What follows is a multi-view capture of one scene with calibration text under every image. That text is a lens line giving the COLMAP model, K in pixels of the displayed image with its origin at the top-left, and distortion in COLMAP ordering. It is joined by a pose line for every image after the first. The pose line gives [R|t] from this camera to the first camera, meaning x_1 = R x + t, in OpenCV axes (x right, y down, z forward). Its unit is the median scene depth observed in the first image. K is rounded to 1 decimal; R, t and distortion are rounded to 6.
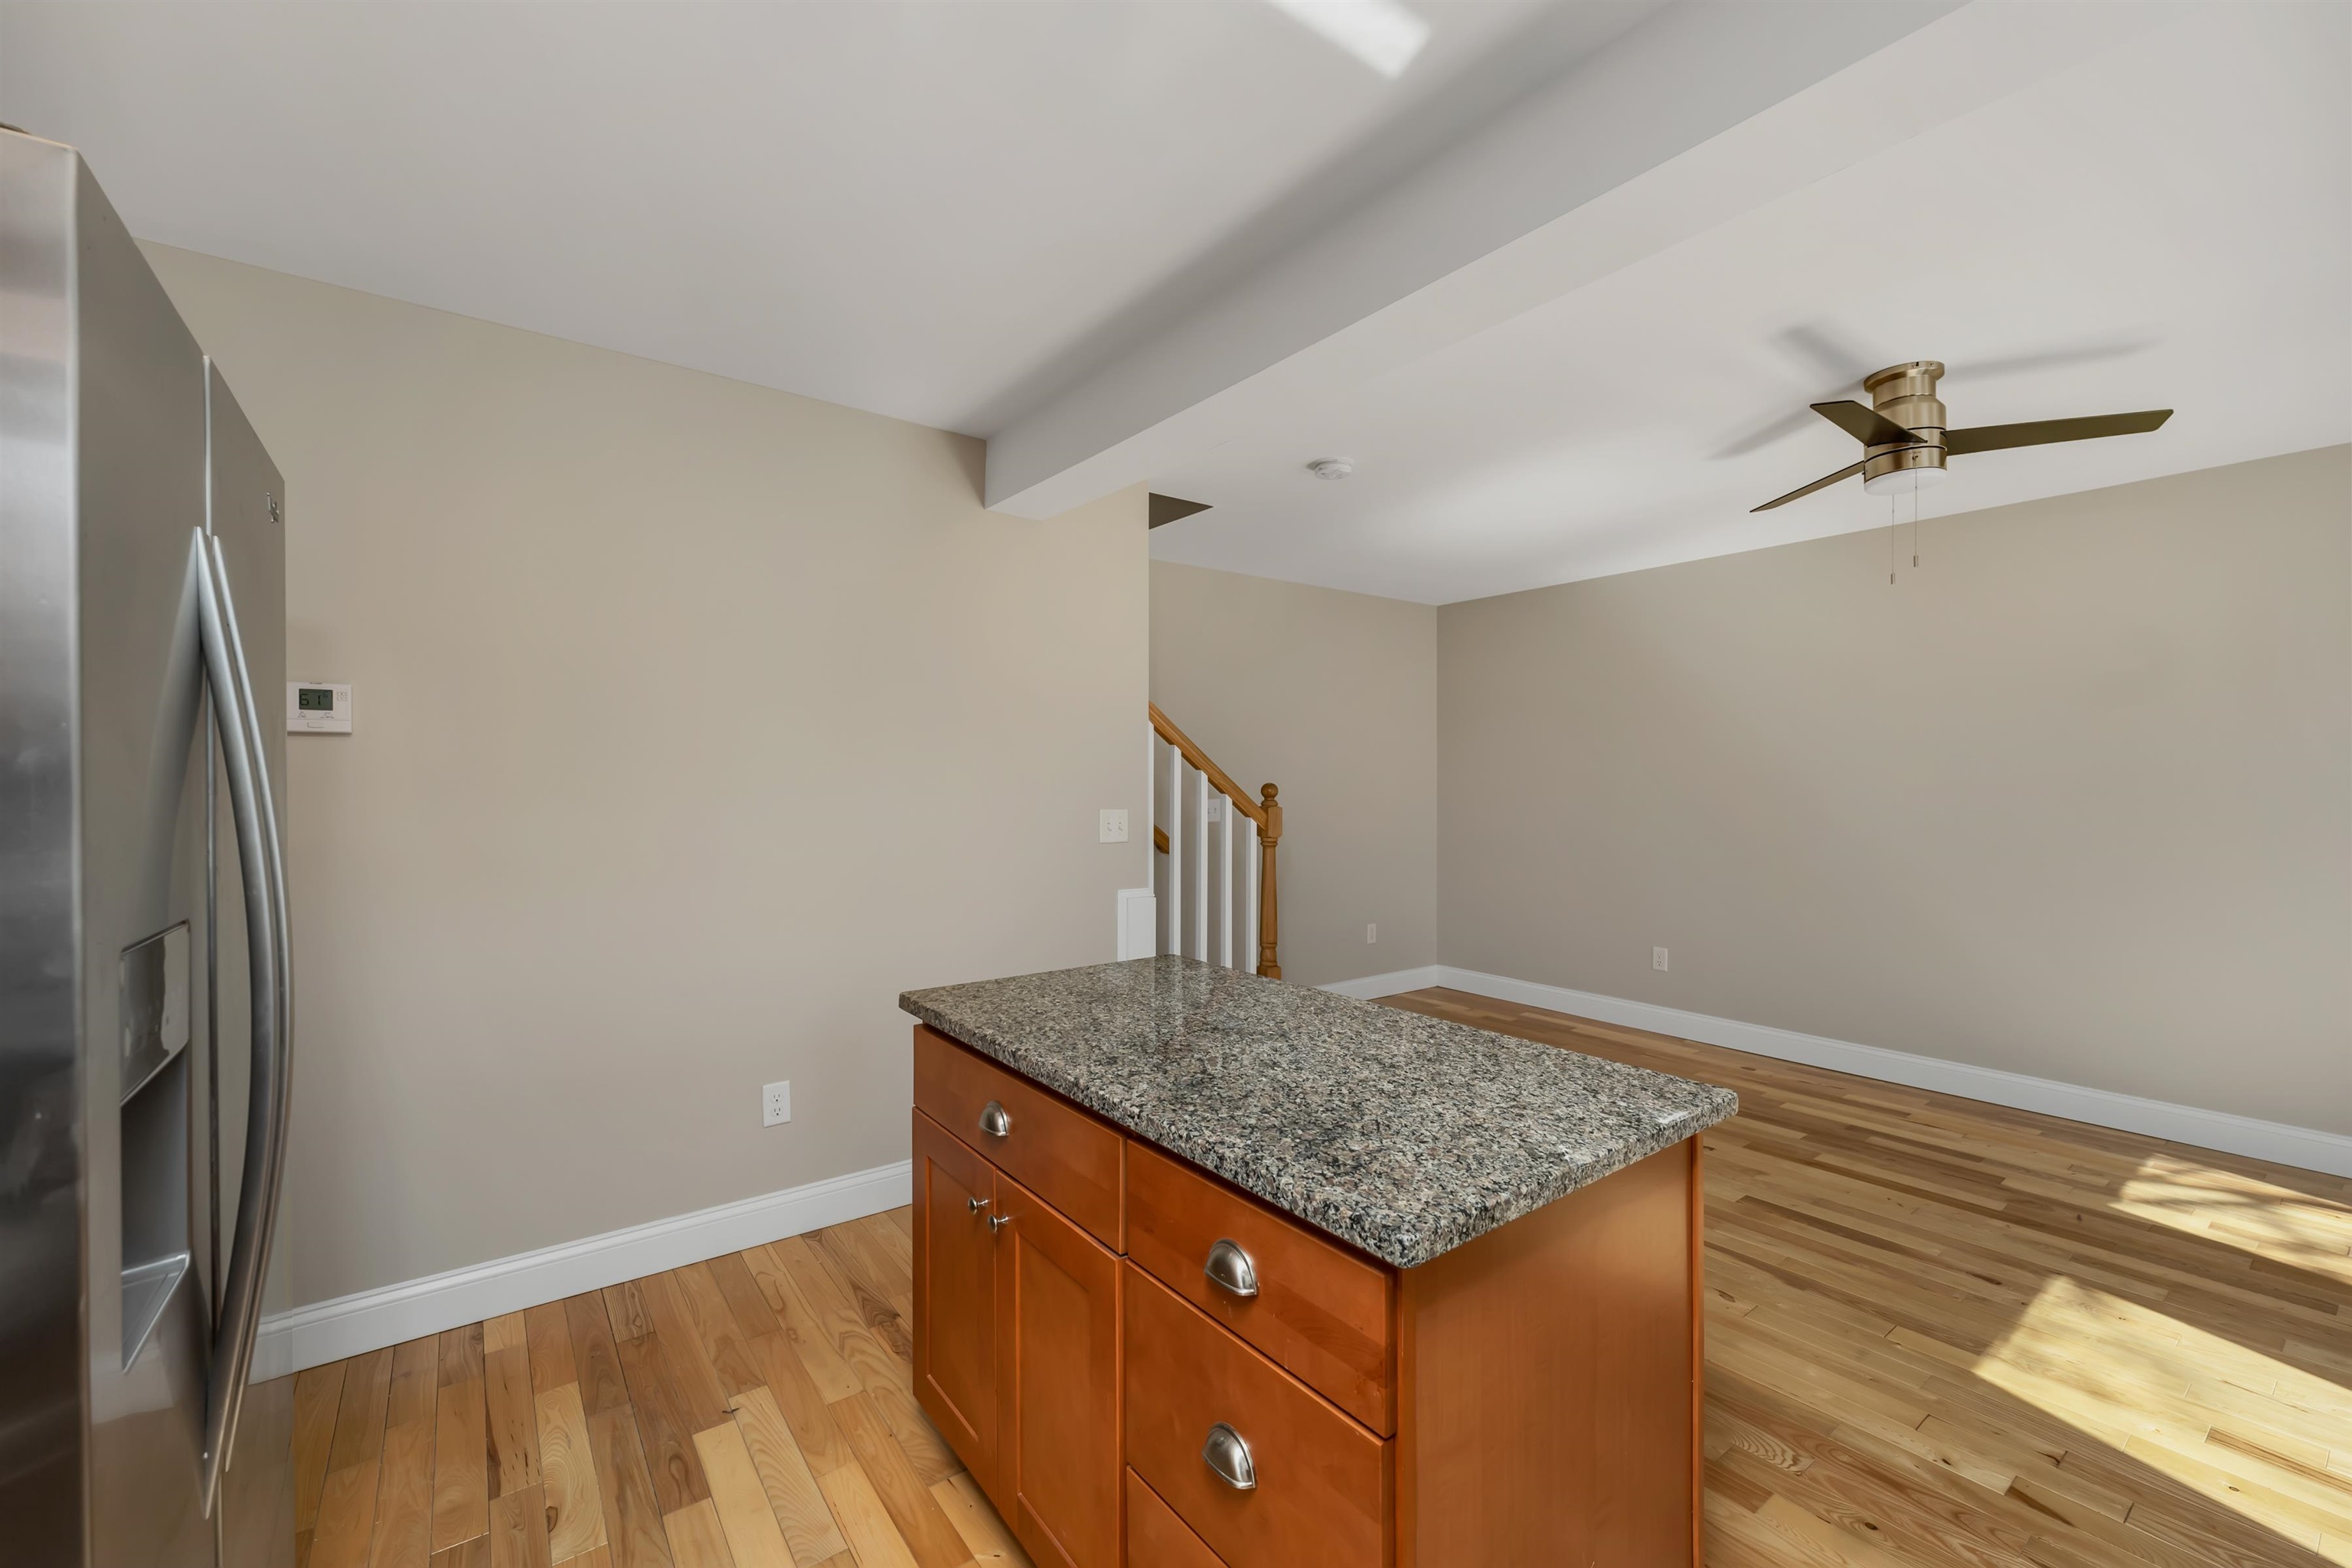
lens RADIAL K [[968.5, 0, 1175.3], [0, 968.5, 790.7], [0, 0, 1]] dist [0.000841, -0.000422]
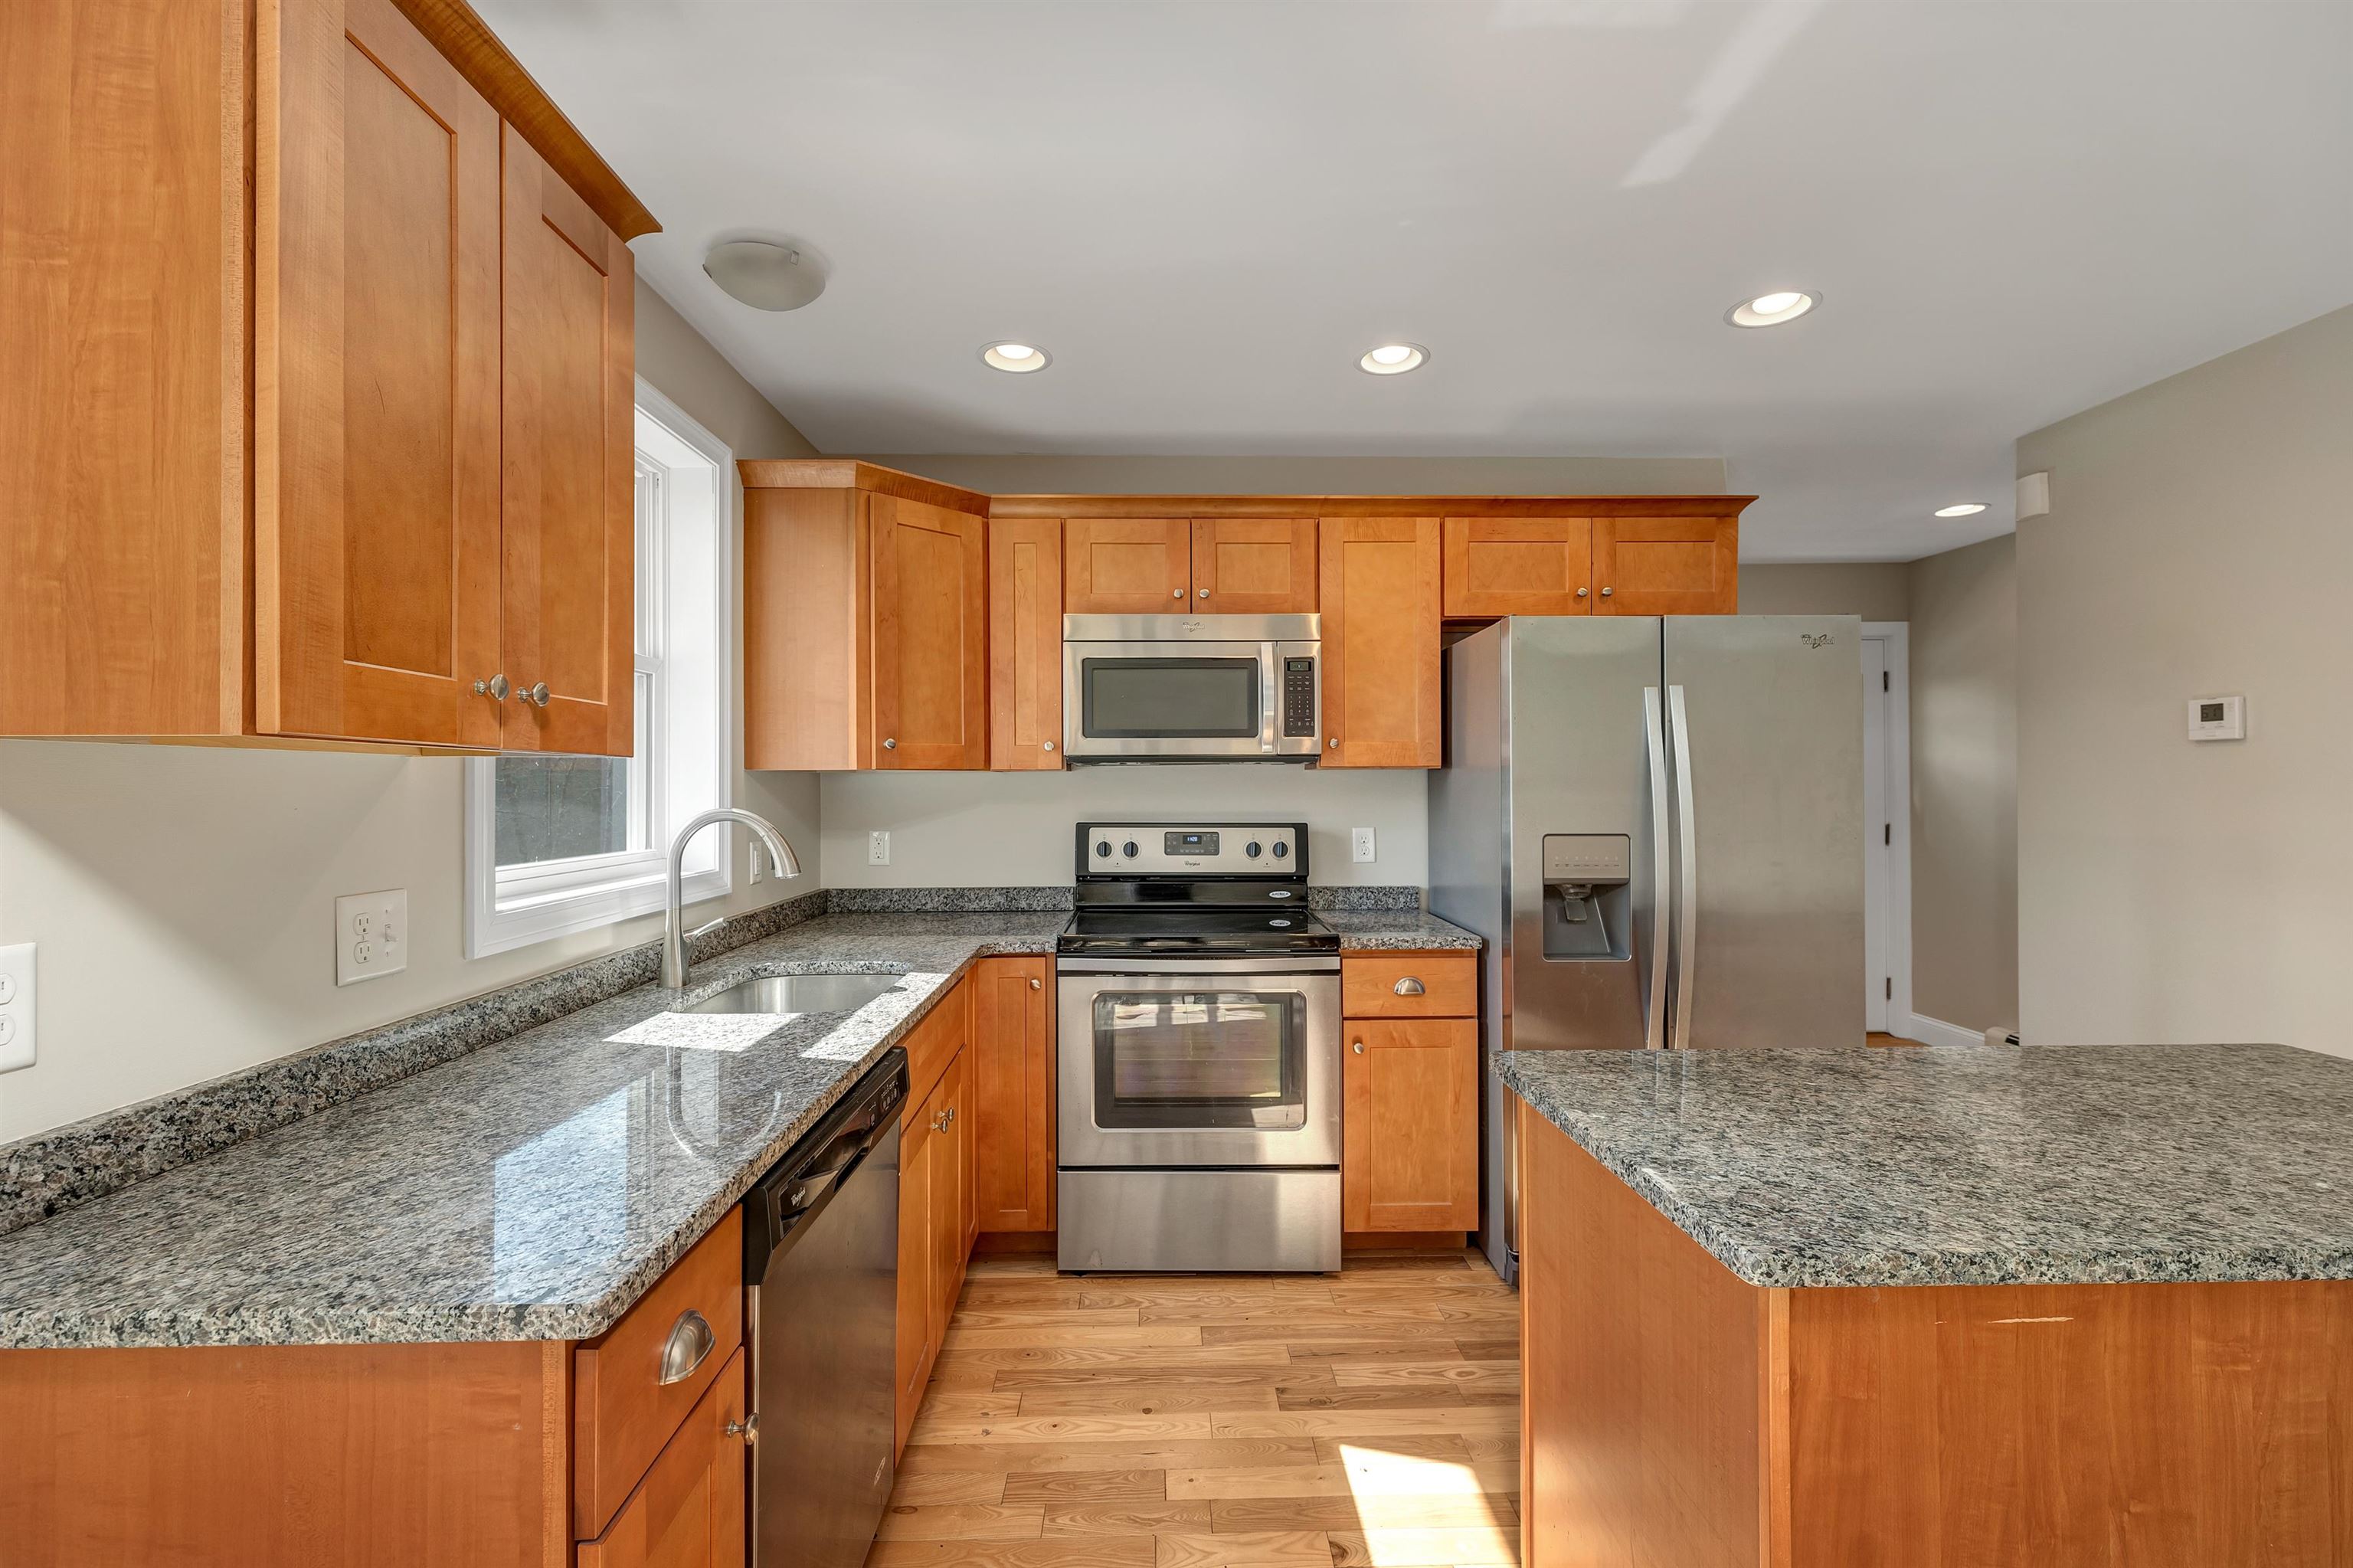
lens RADIAL K [[968.9, 0, 1174.0], [0, 968.9, 785.8], [0, 0, 1]] dist [0.000841, -0.000422]
pose [[-0.571289, 0.006463, -0.820724, 1.306792], [-0.011751, 0.999802, 0.016053, -0.013582], [0.820665, 0.018815, -0.571100, 1.019356]]
